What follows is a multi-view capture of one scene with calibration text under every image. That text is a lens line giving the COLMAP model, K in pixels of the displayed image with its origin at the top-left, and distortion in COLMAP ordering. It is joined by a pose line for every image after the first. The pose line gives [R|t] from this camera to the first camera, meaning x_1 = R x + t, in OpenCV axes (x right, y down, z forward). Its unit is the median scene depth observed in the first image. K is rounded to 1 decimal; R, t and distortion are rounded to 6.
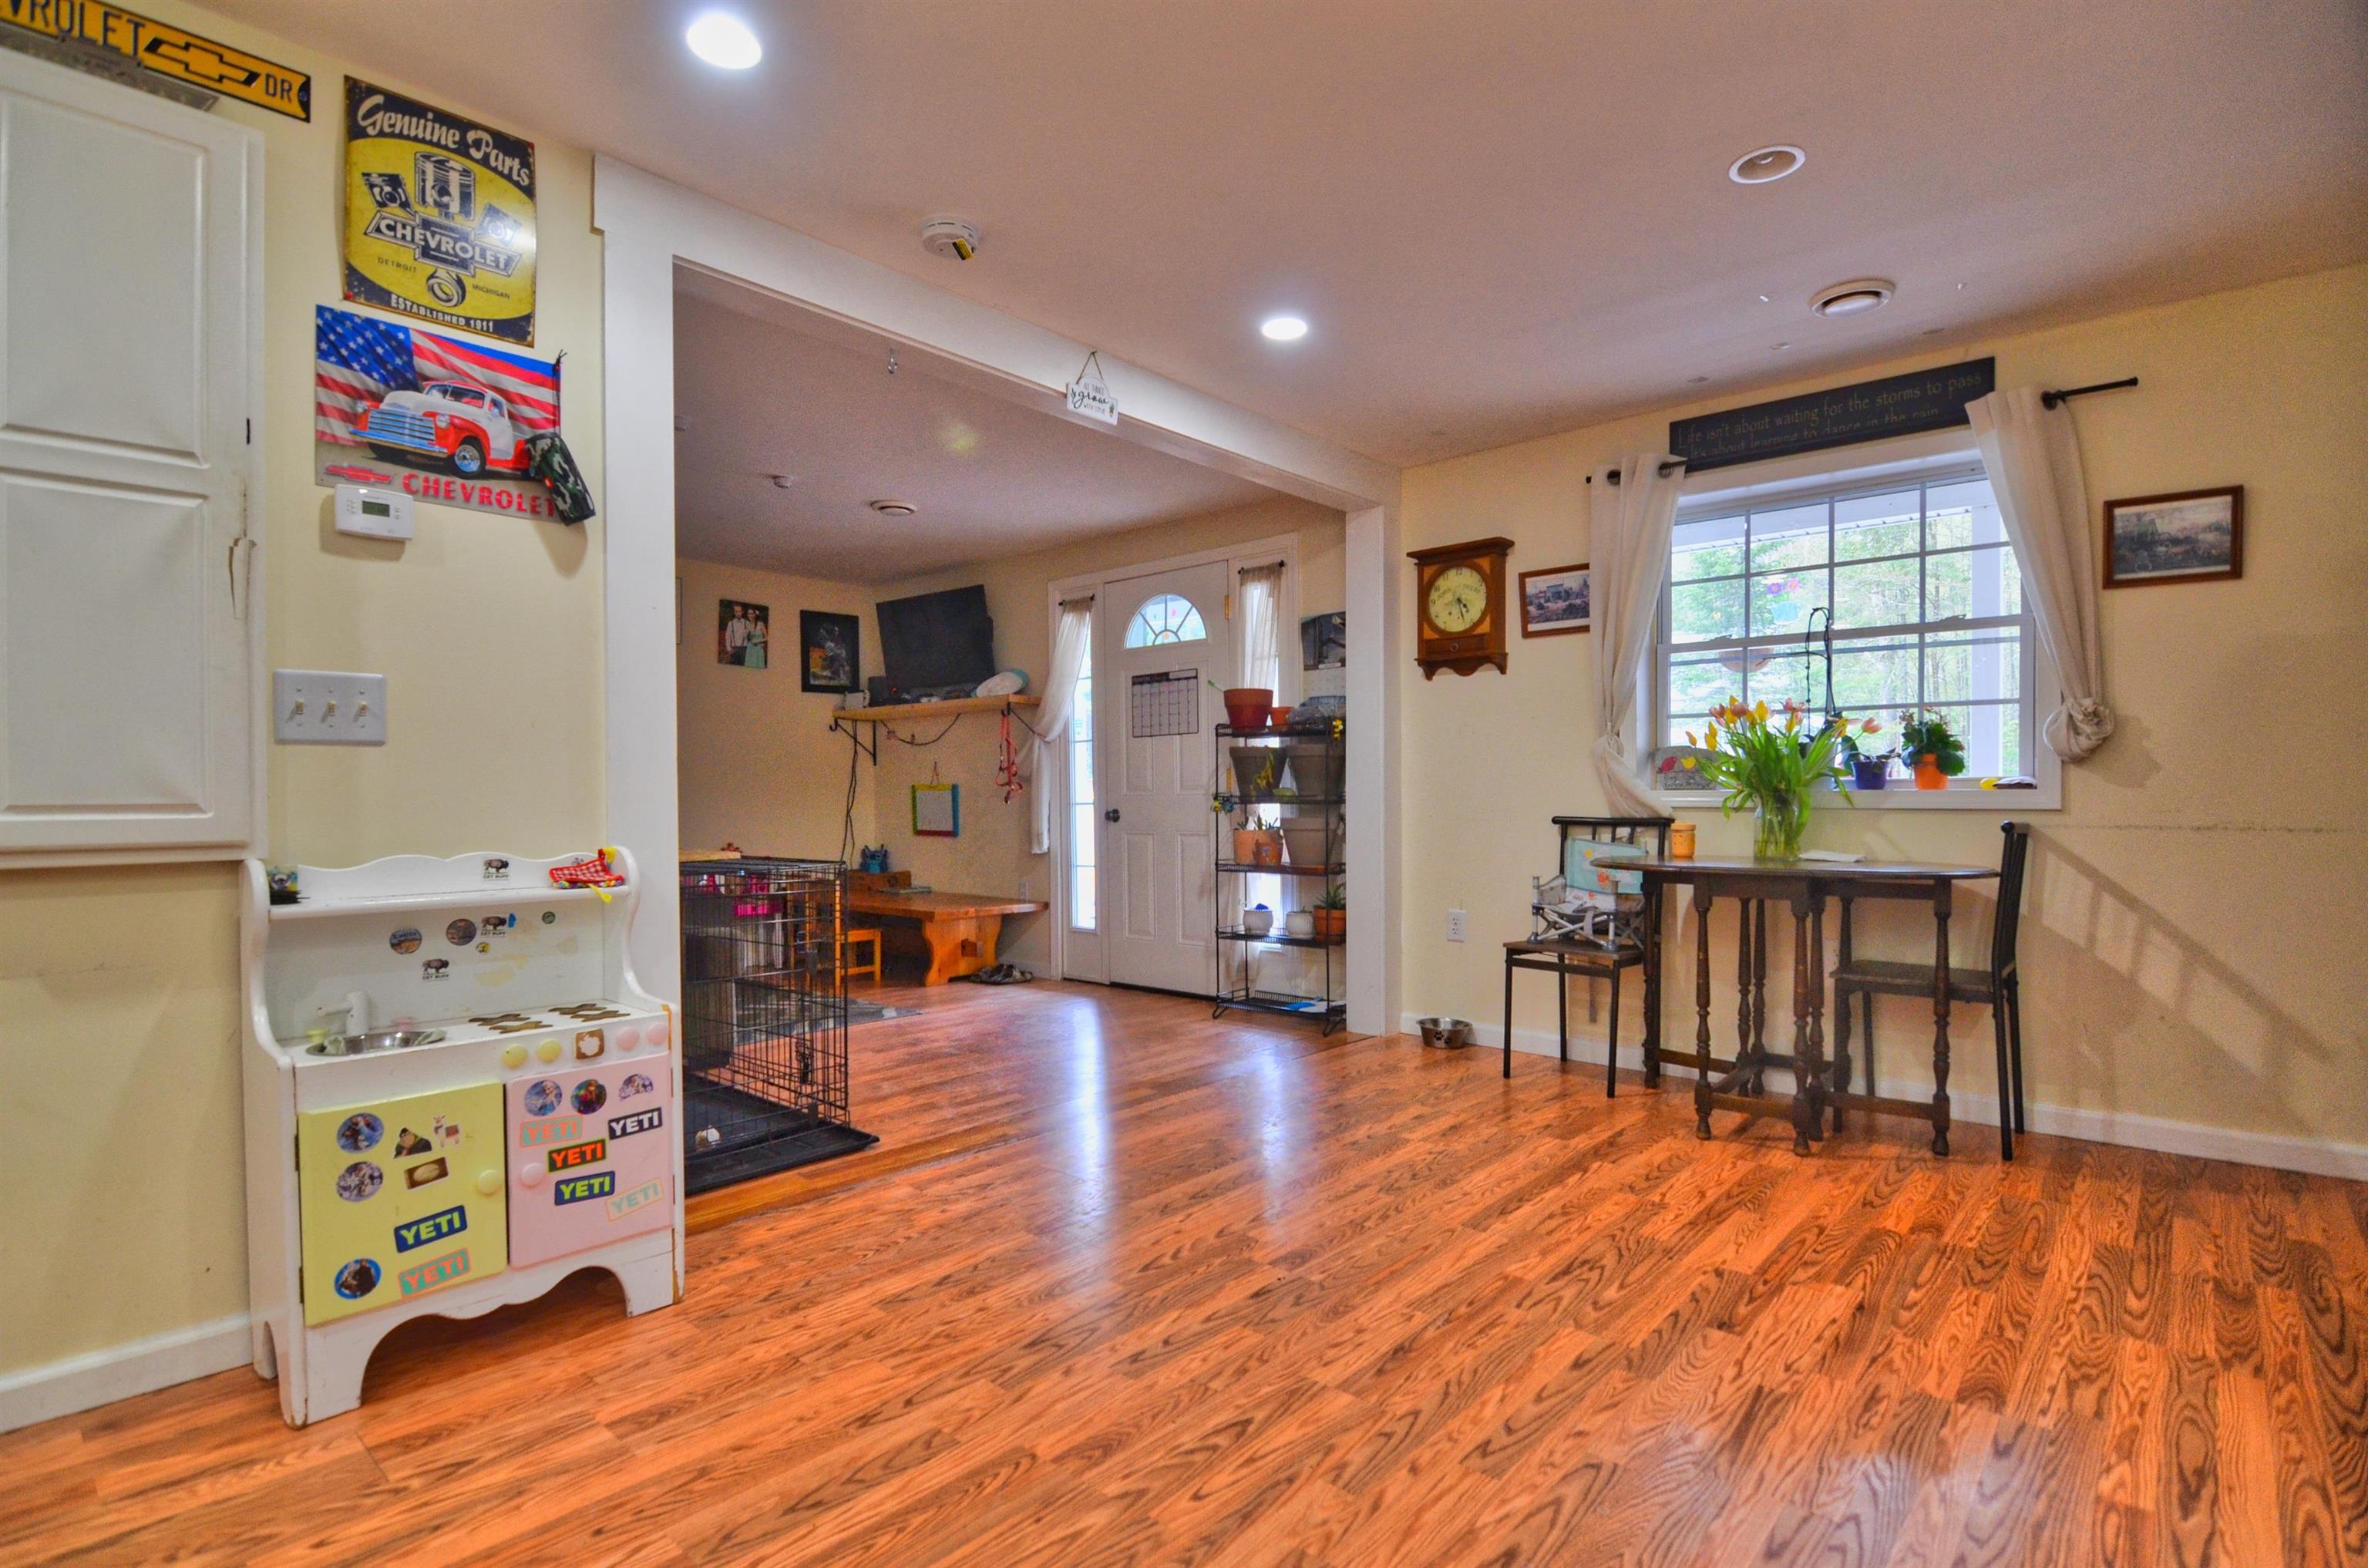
lens RADIAL K [[1140.0, 0, 1172.9], [0, 1140.0, 812.5], [0, 0, 1]] dist [-0.002038, -0.011952]
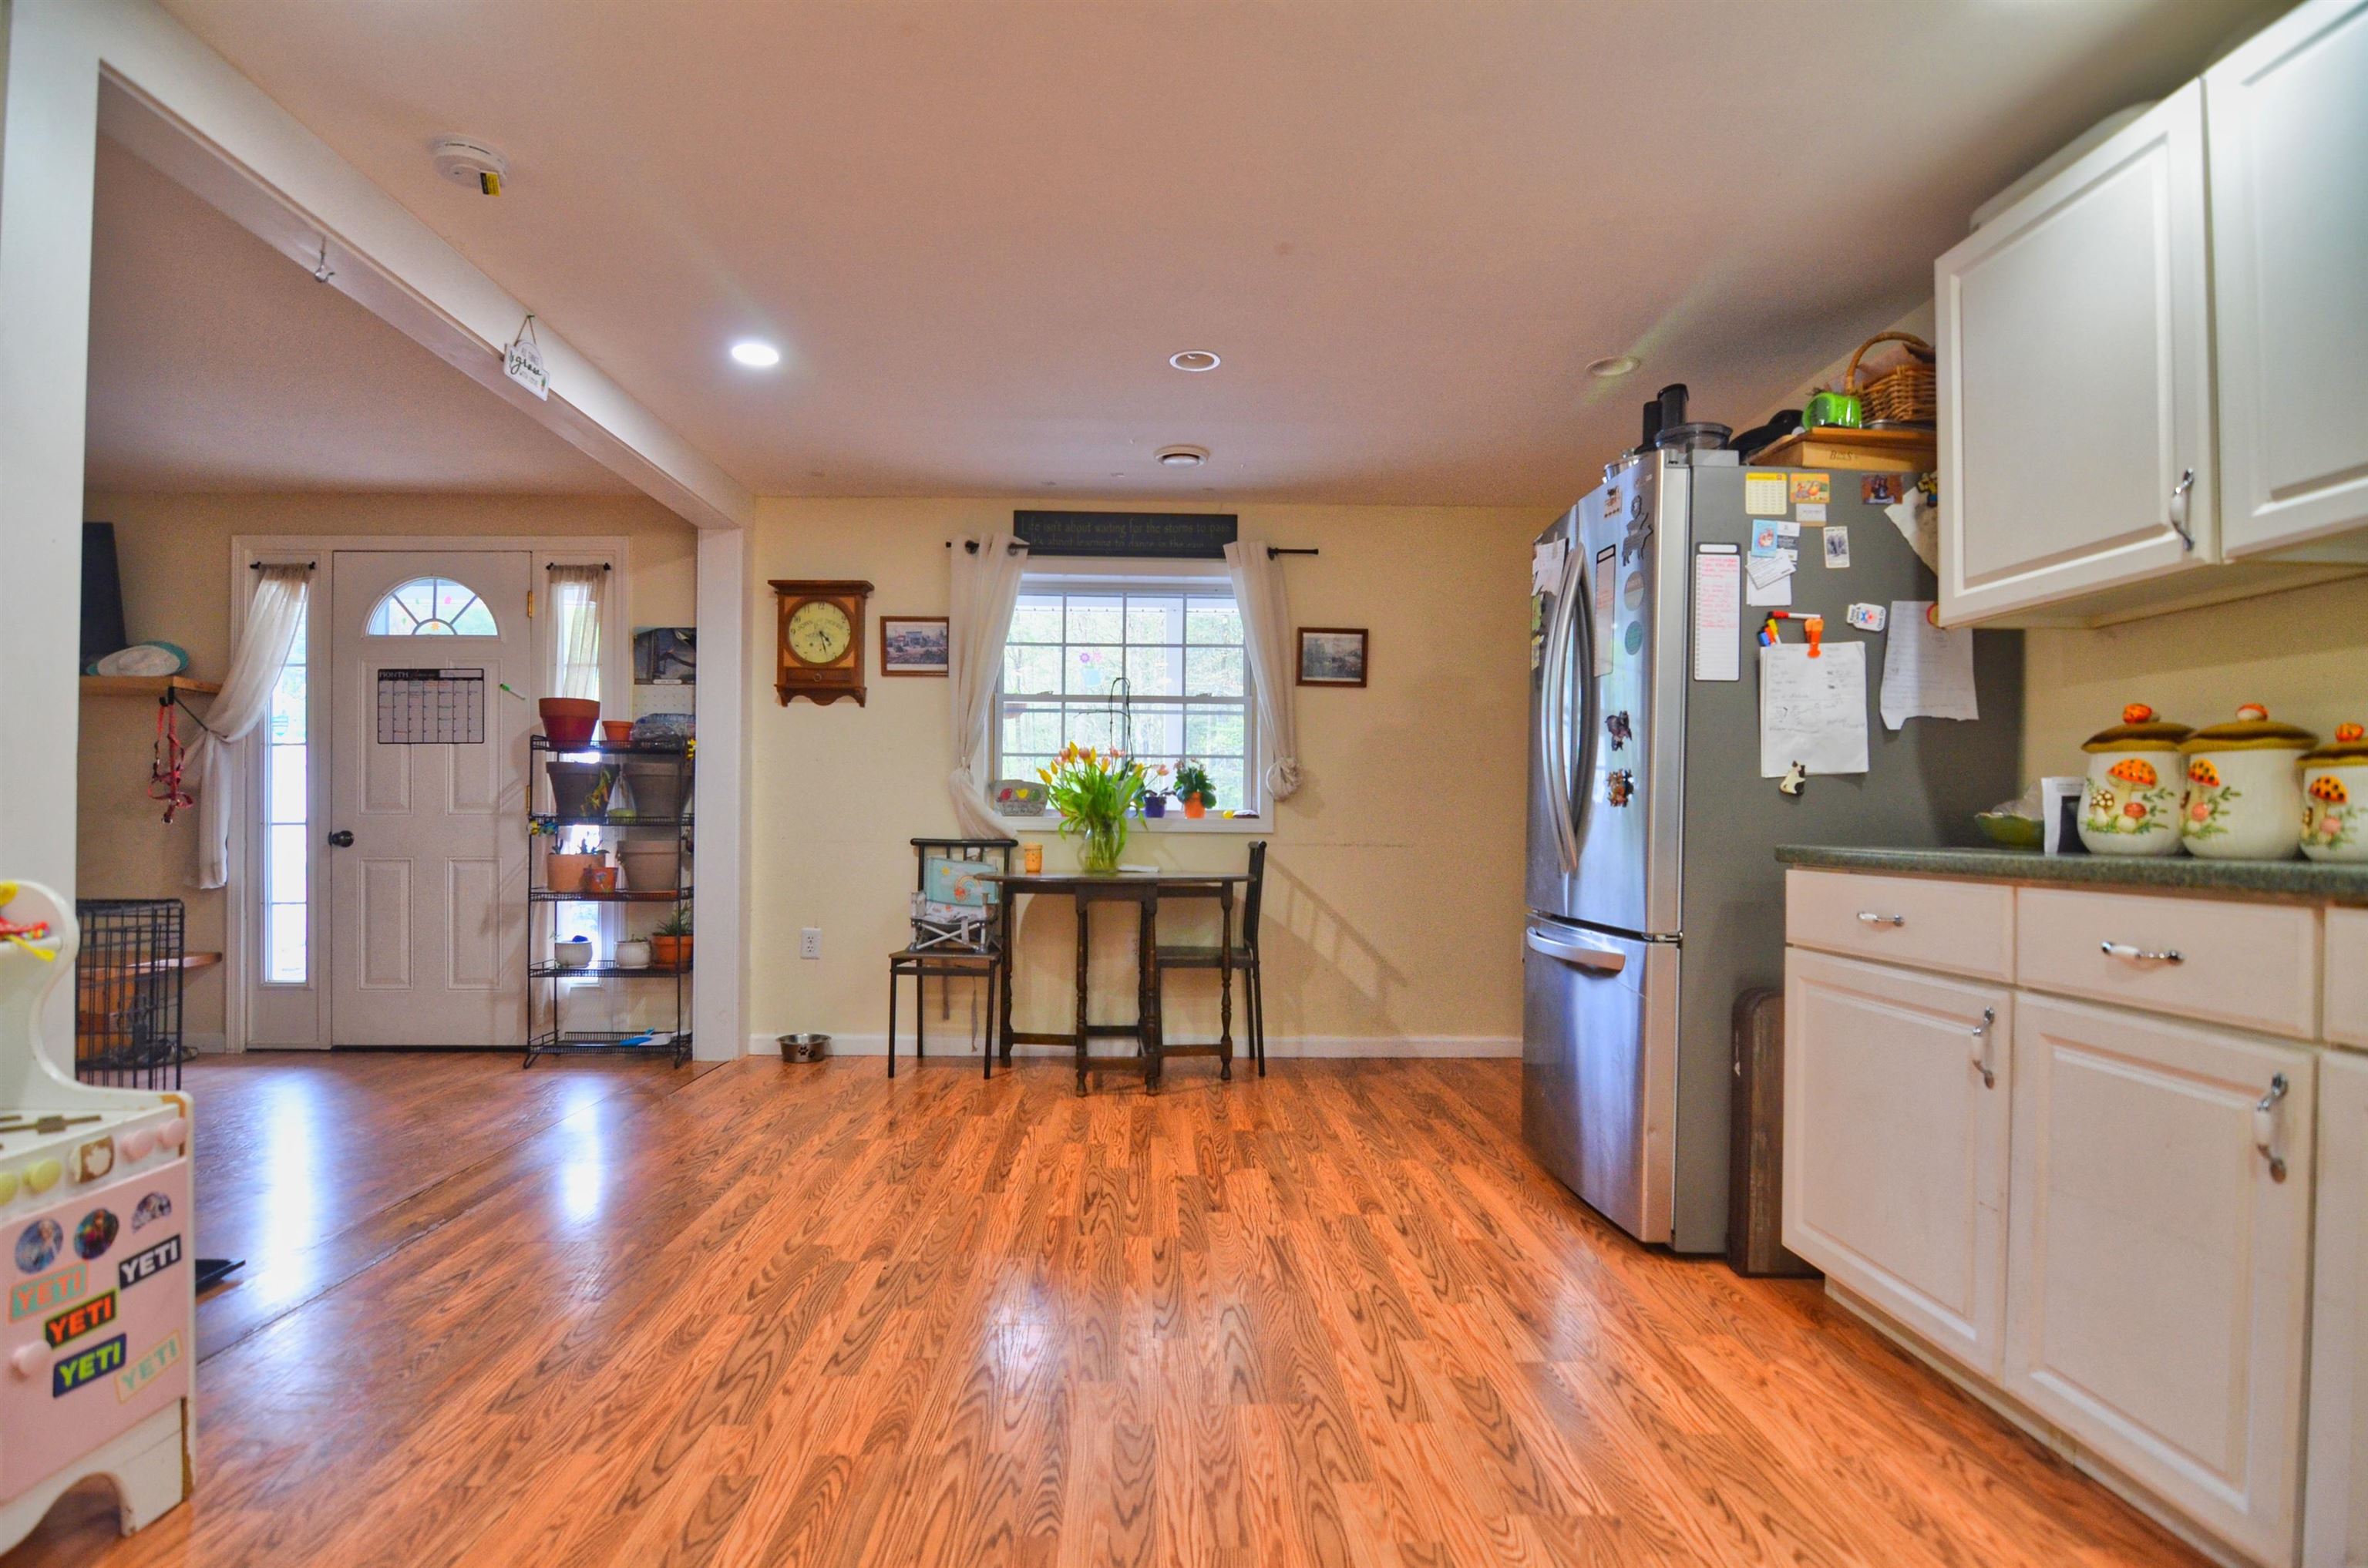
lens RADIAL K [[1140.0, 0, 1172.9], [0, 1140.0, 812.5], [0, 0, 1]] dist [-0.002038, -0.011952]
pose [[0.726265, 0.014351, 0.687265, -0.292394], [0.000004, 0.999782, -0.020881, 0.001670], [-0.687415, 0.015168, 0.726107, 0.017787]]
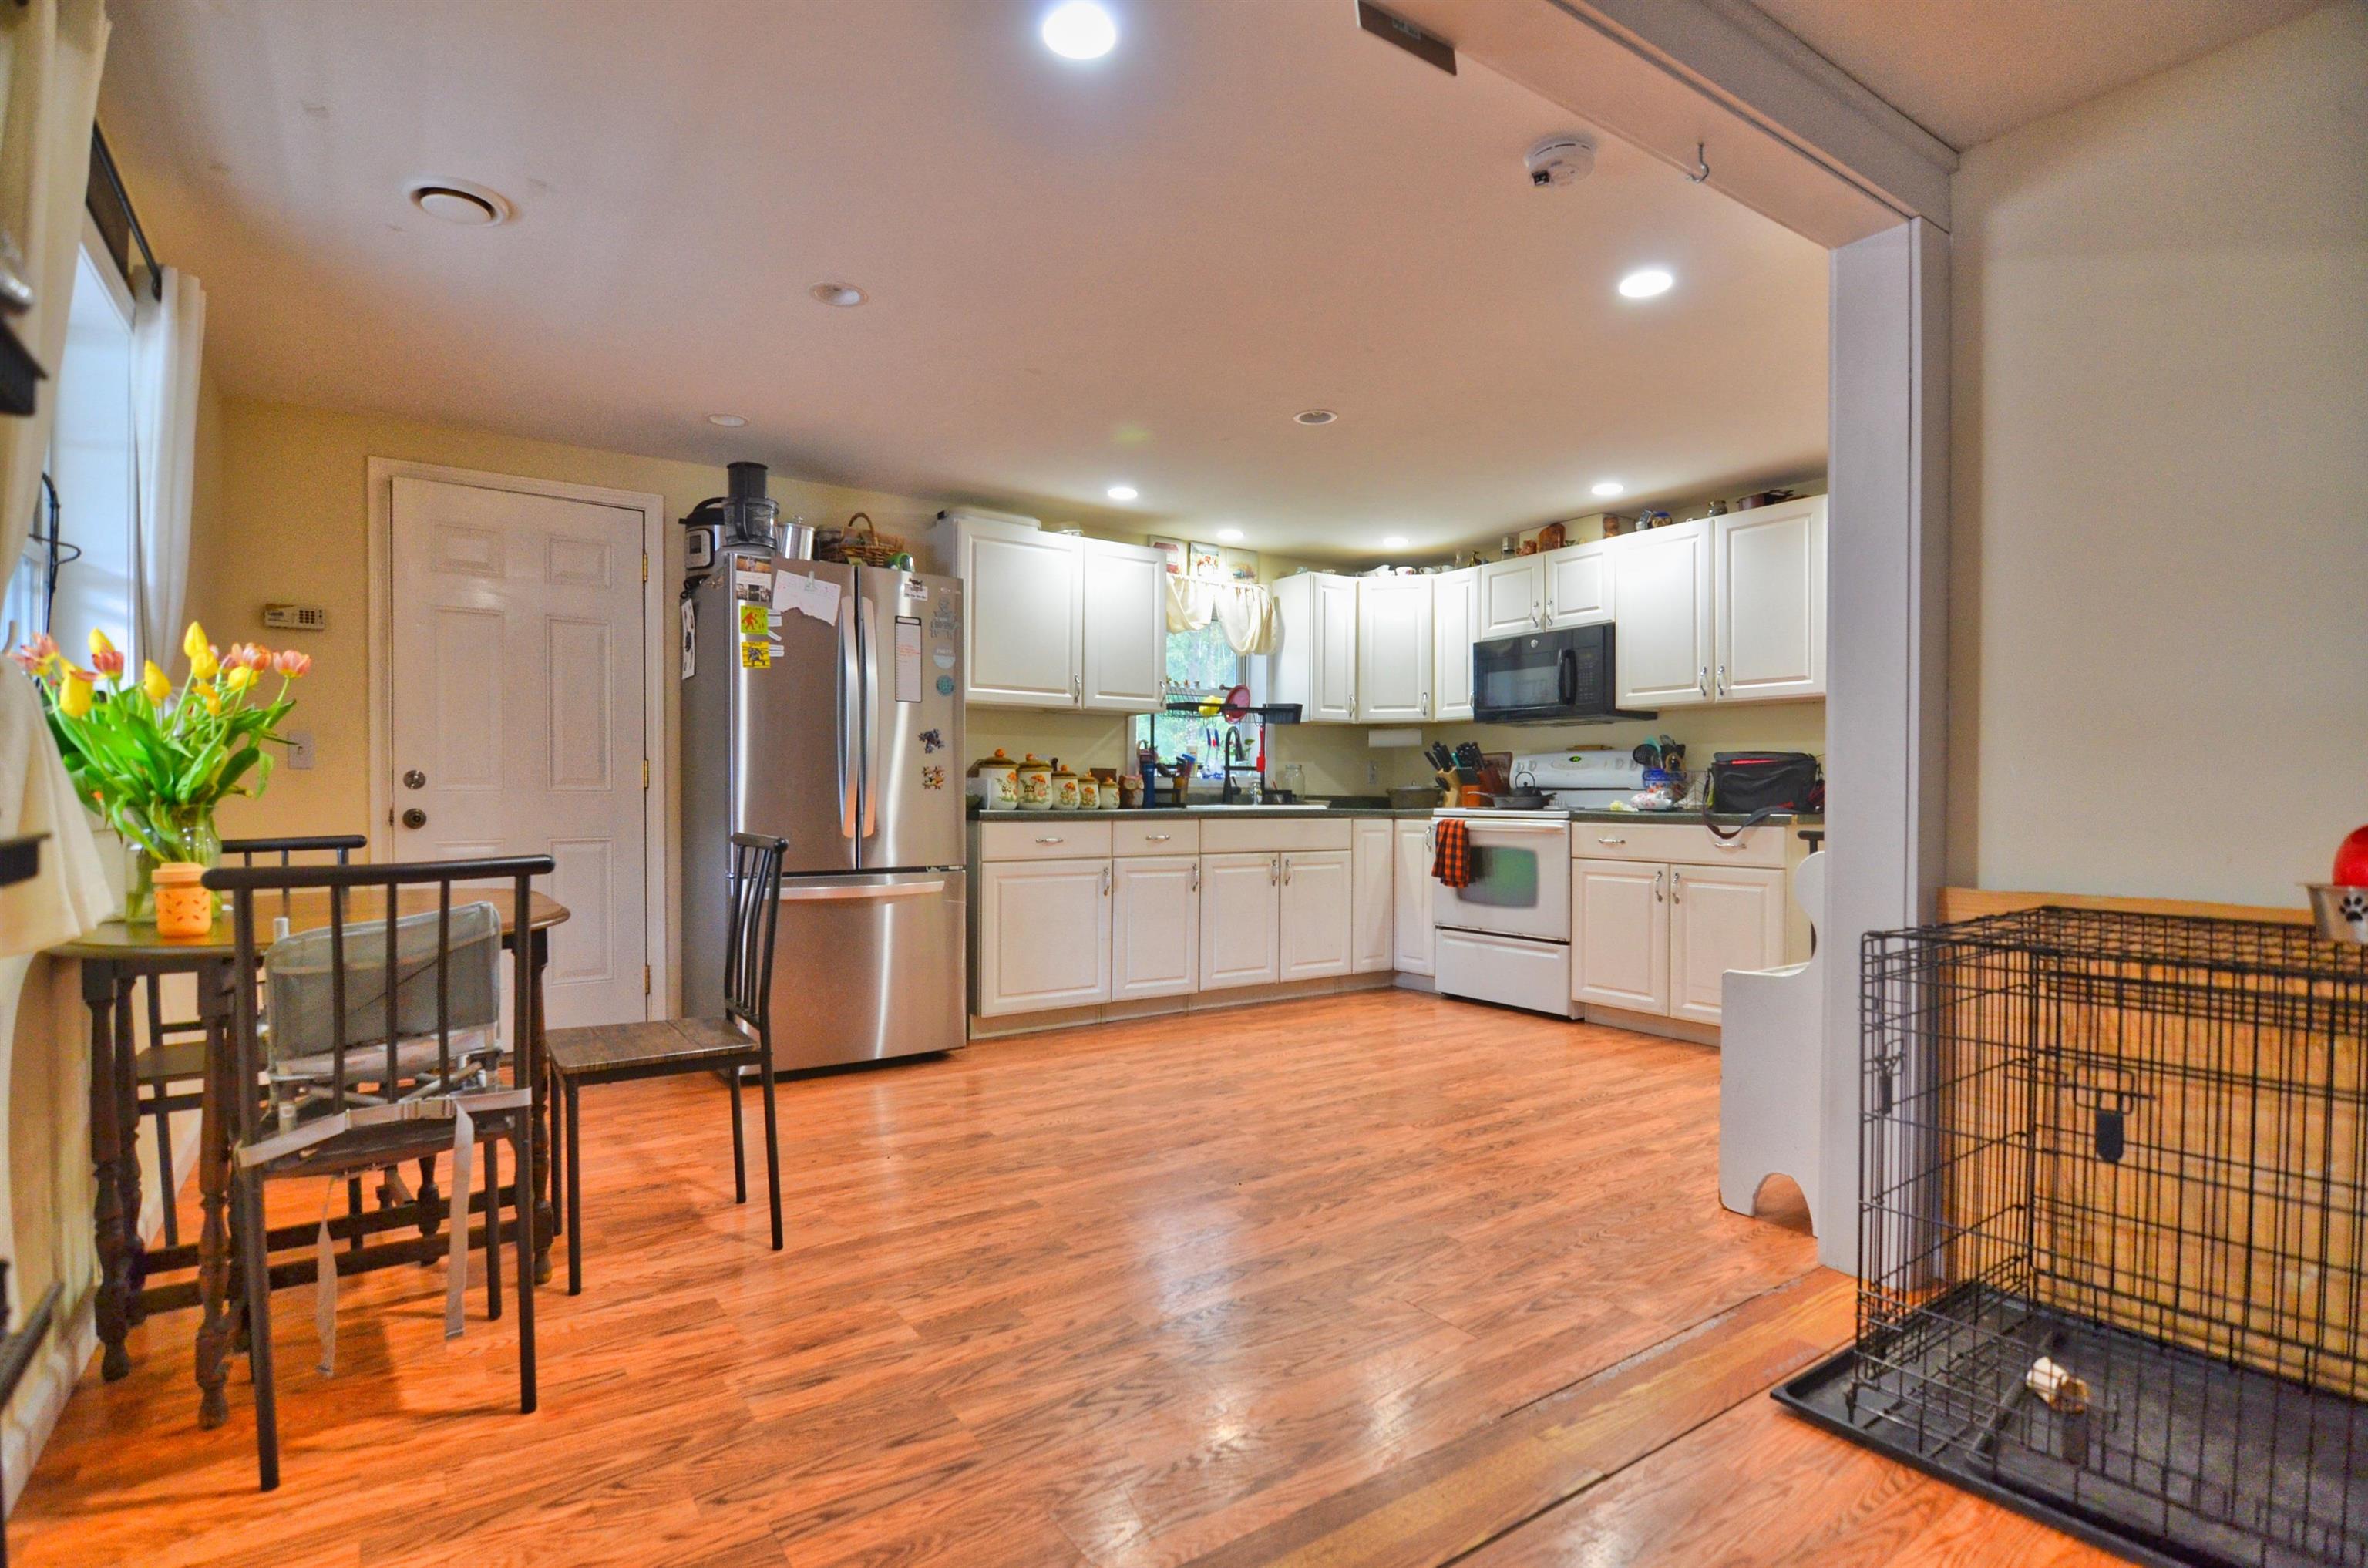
lens RADIAL K [[1140.0, 0, 1172.9], [0, 1140.0, 812.5], [0, 0, 1]] dist [-0.002038, -0.011952]
pose [[-0.972660, -0.003003, 0.232215, -0.082591], [0.004084, 0.999541, 0.030032, -0.028213], [-0.232198, 0.030159, -0.972201, 1.443698]]
